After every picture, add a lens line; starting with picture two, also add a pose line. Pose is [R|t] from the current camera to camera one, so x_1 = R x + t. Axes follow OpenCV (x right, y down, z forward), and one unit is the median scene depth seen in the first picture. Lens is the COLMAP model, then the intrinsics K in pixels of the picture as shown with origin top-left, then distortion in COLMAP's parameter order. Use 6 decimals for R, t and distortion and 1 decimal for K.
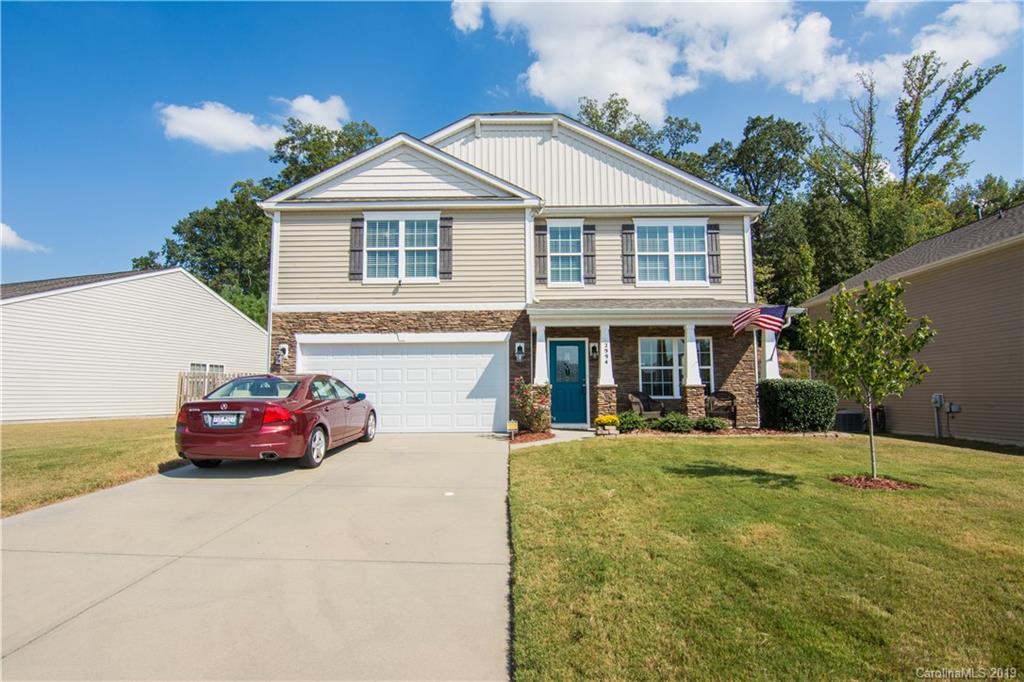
lens RADIAL K [[503.2, 0, 512.2], [0, 503.2, 347.9], [0, 0, 1]] dist [-0.010445, -0.000909]
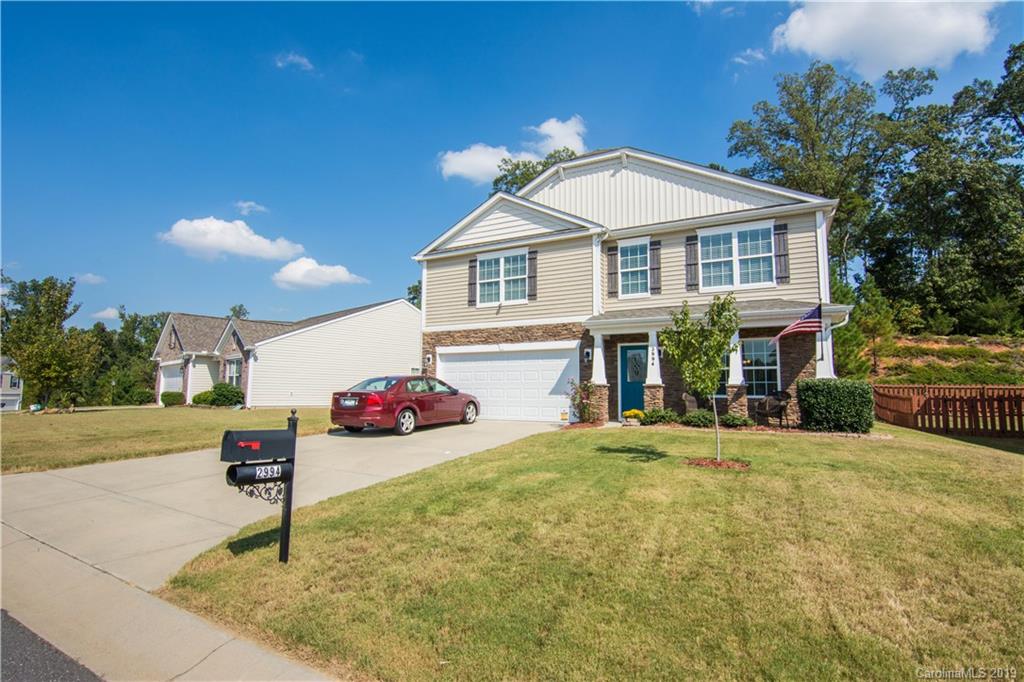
lens RADIAL K [[503.2, 0, 509.0], [0, 503.2, 348.0], [0, 0, 1]] dist [-0.025827, -0.000528]
pose [[0.881374, -0.029165, -0.471518, 0.403588], [0.028512, 0.999557, -0.008530, -0.007047], [0.471558, -0.005925, 0.881815, -0.141972]]
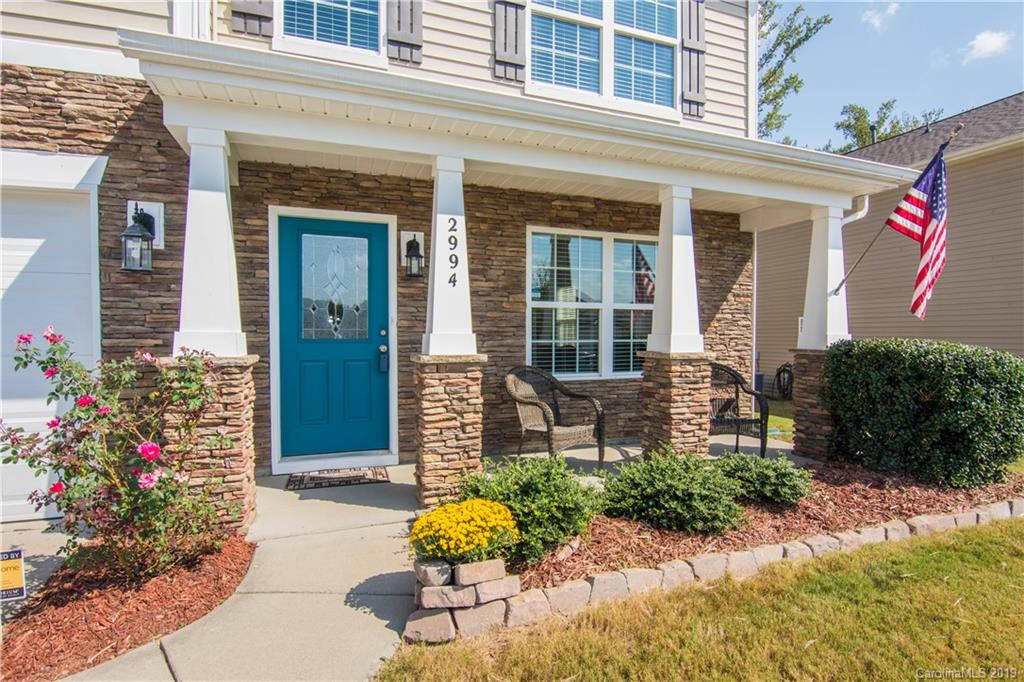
lens RADIAL K [[503.2, 0, 509.0], [0, 503.2, 348.0], [0, 0, 1]] dist [-0.025827, -0.000528]
pose [[0.938741, -0.003035, 0.344610, 0.105980], [-0.037614, 0.993085, 0.111209, 0.031503], [-0.342564, -0.117359, 0.932136, 0.648600]]
